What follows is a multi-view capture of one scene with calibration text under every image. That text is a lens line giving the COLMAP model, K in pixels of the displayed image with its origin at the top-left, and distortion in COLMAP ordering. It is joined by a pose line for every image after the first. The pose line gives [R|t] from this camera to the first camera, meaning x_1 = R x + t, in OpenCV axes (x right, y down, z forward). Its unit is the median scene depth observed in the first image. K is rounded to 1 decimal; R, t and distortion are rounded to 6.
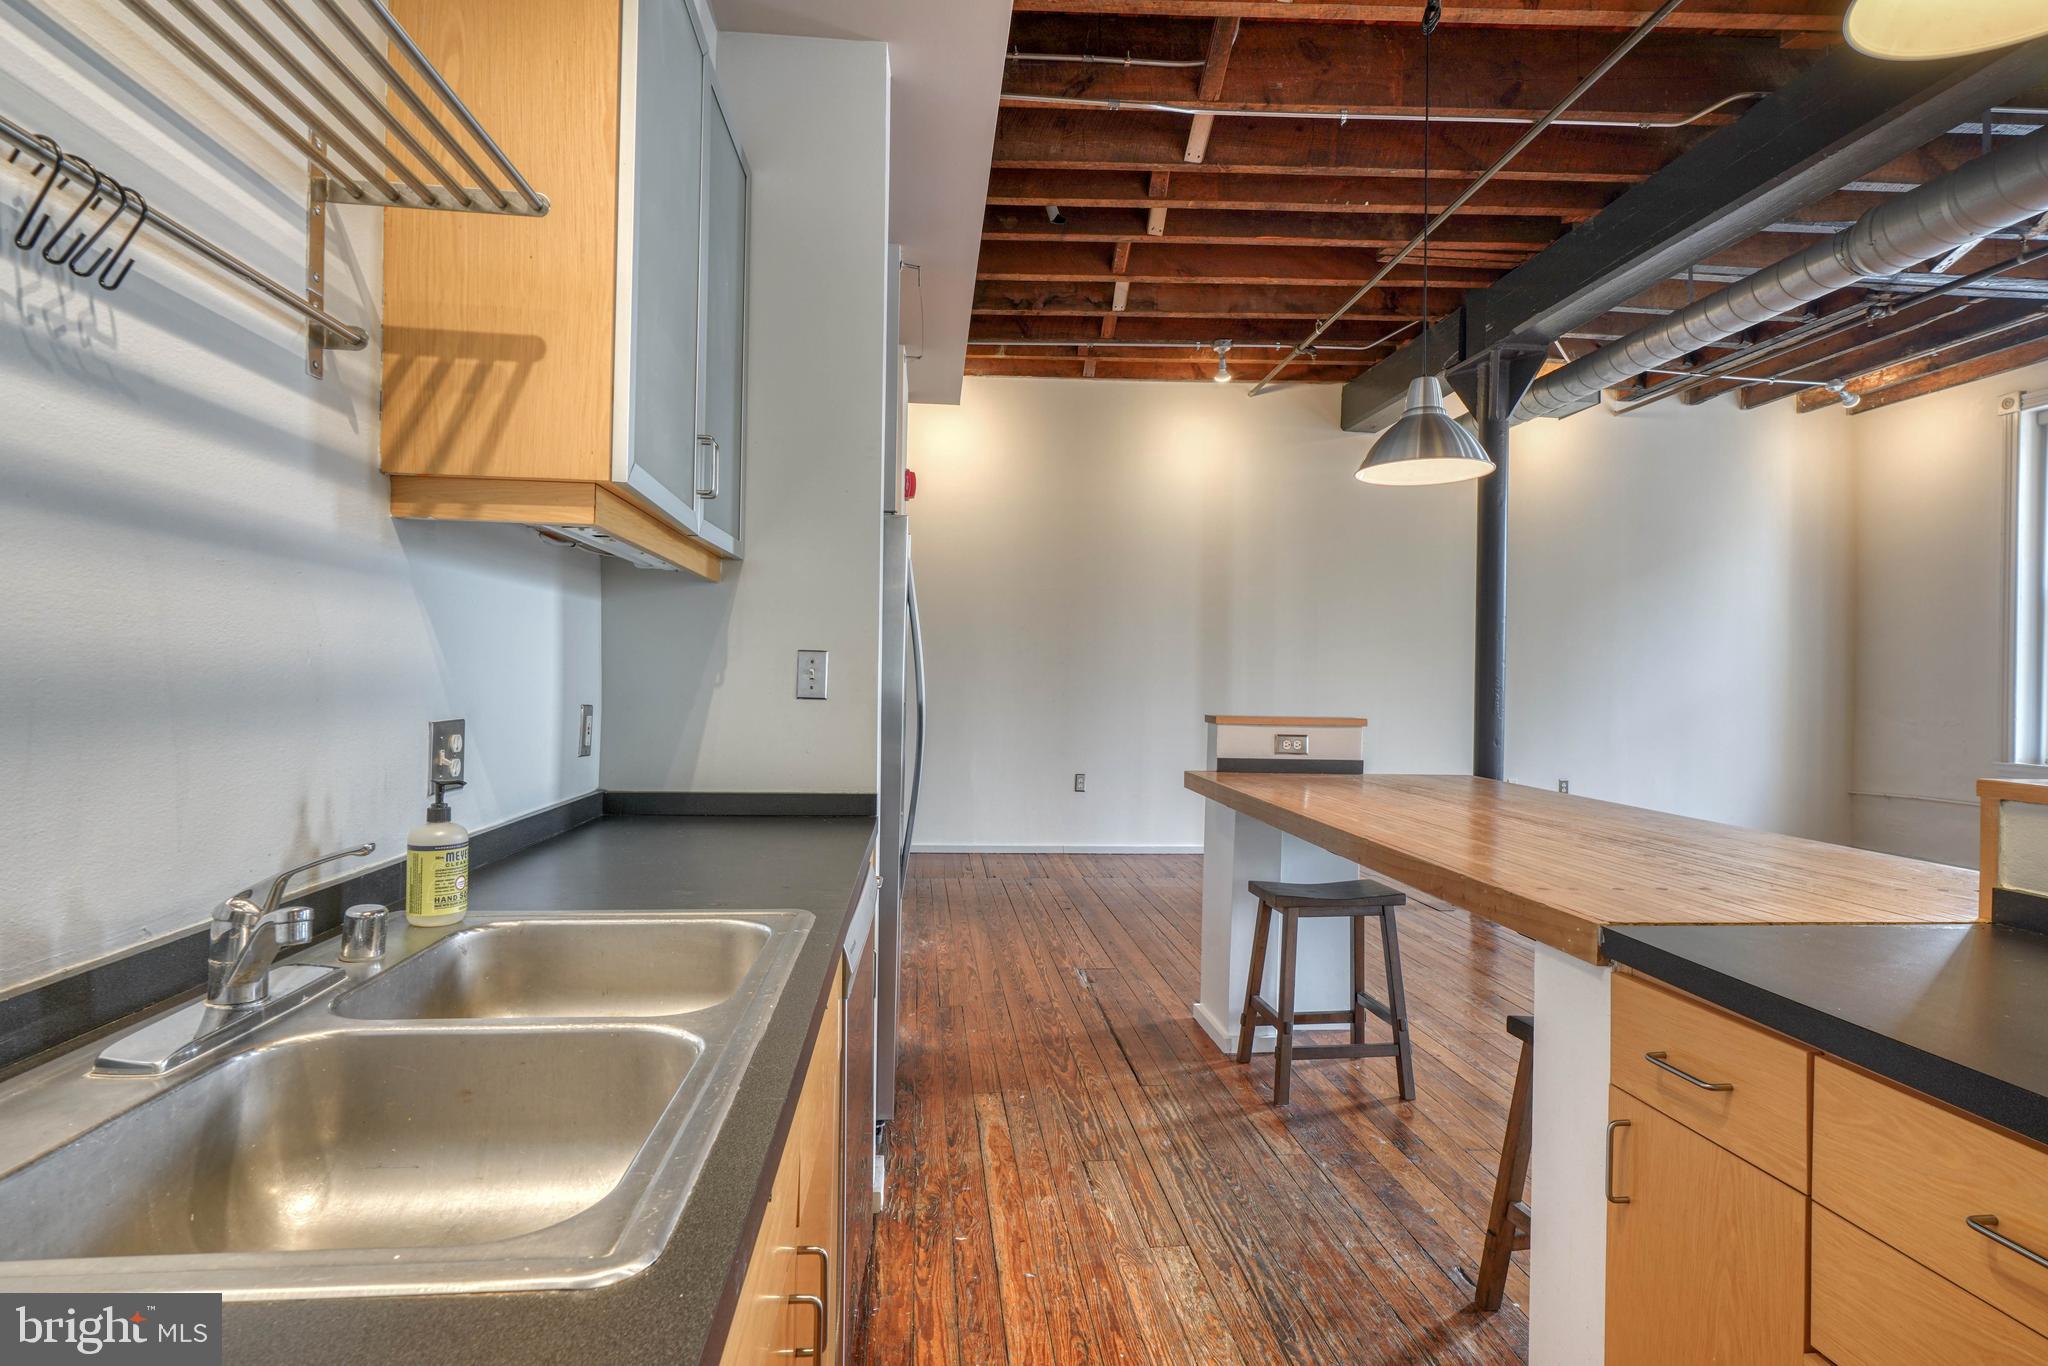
lens RADIAL K [[971.4, 0, 1012.6], [0, 971.4, 672.6], [0, 0, 1]] dist [-0.013181, 0.005515]
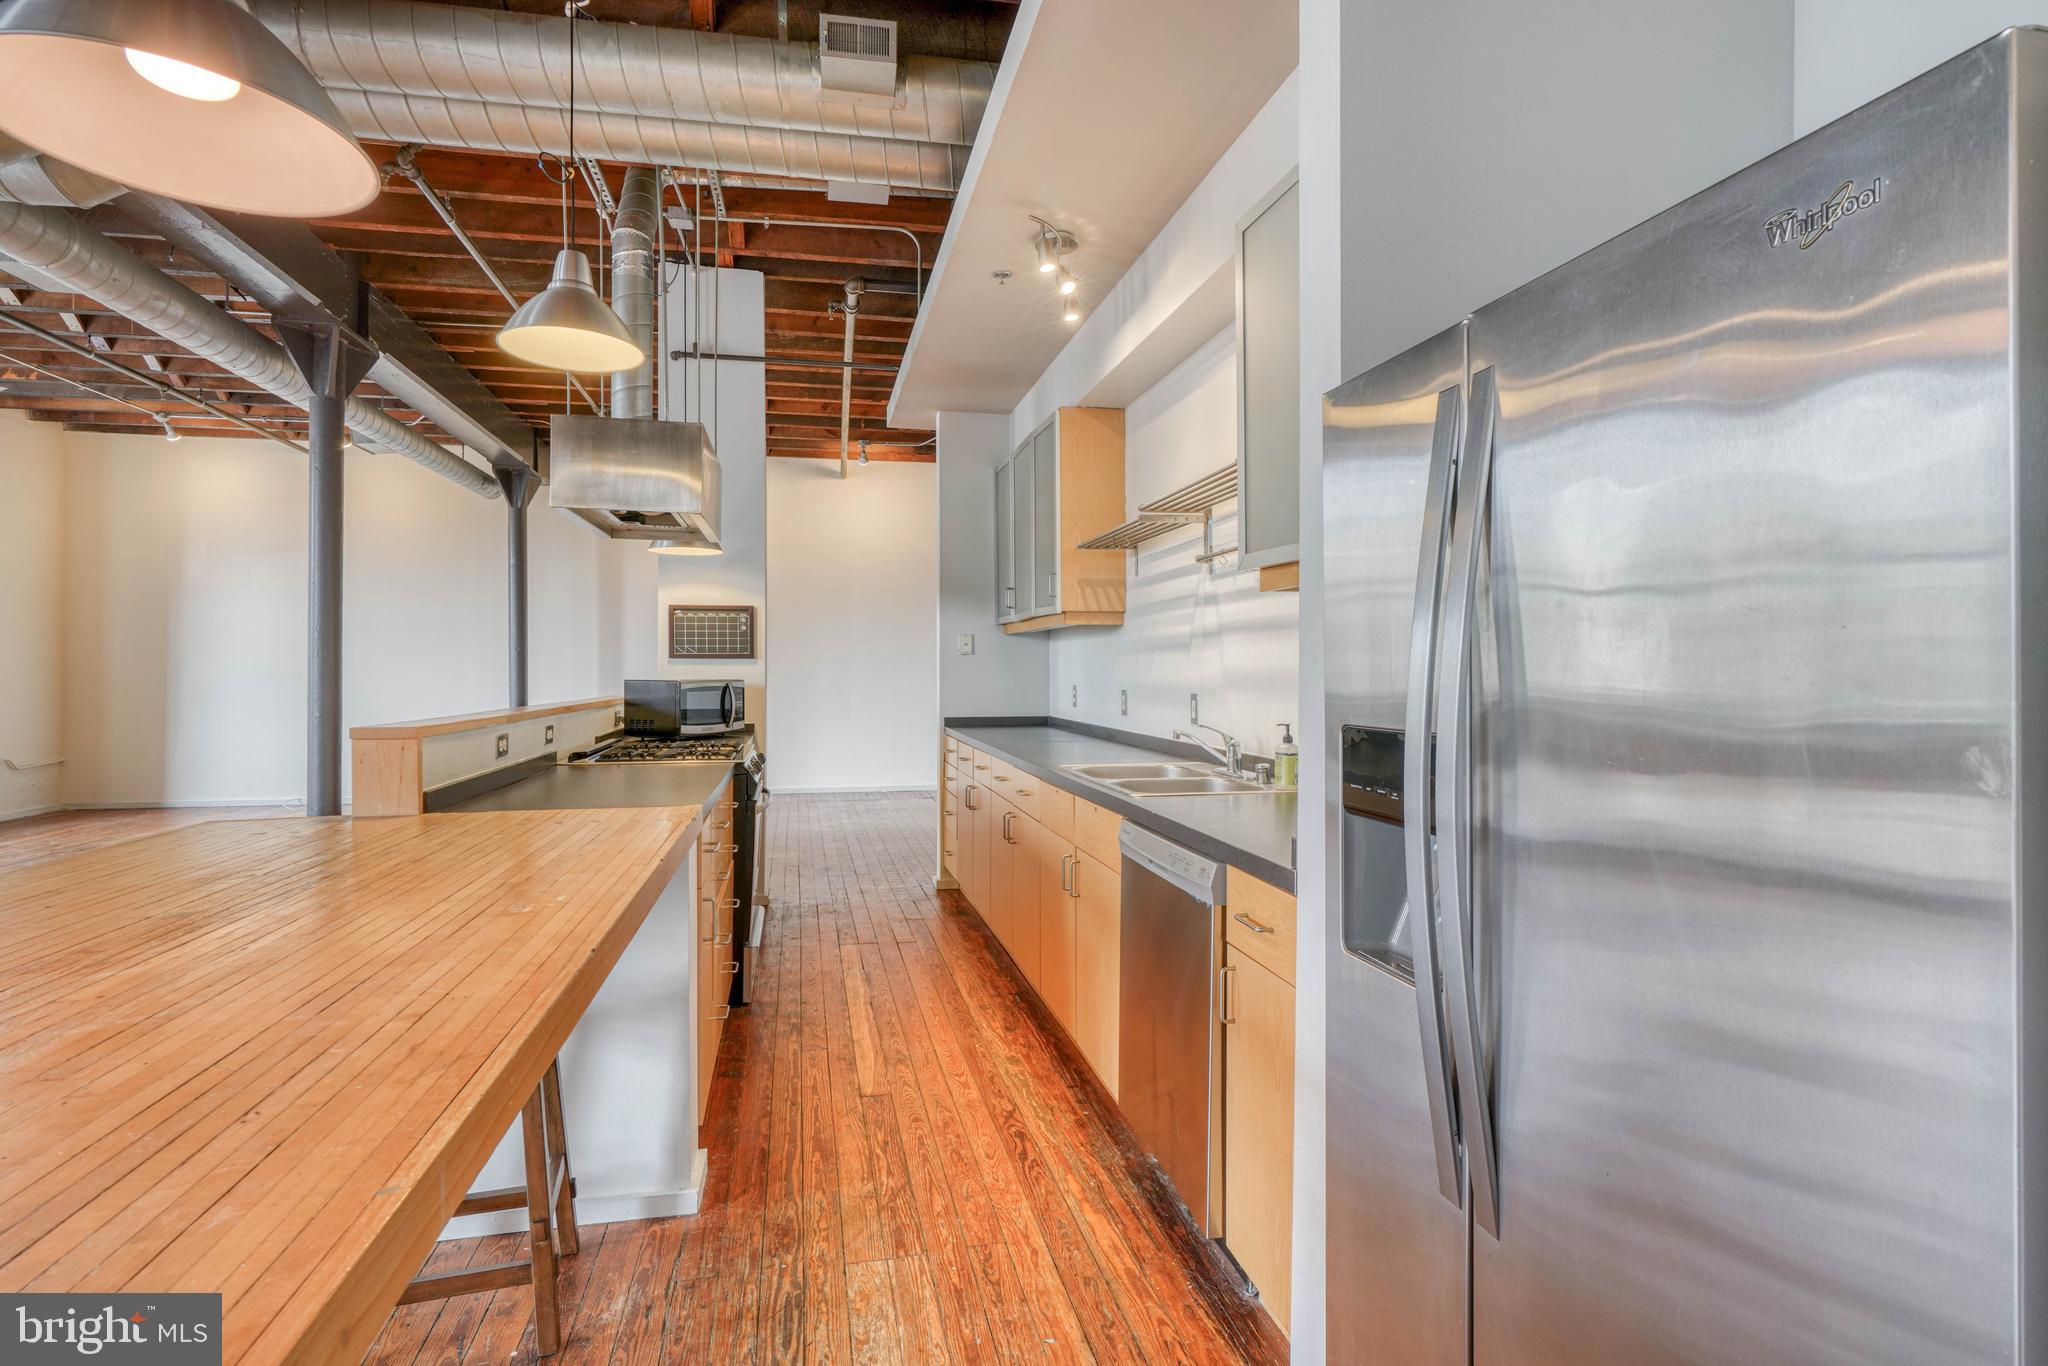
lens RADIAL K [[971.4, 0, 1014.1], [0, 971.4, 677.9], [0, 0, 1]] dist [-0.013181, 0.005515]
pose [[-0.992718, -0.015723, -0.119428, 0.139596], [-0.015769, 0.999876, -0.000565, 0.010439], [0.119422, 0.001323, -0.992843, 1.571897]]
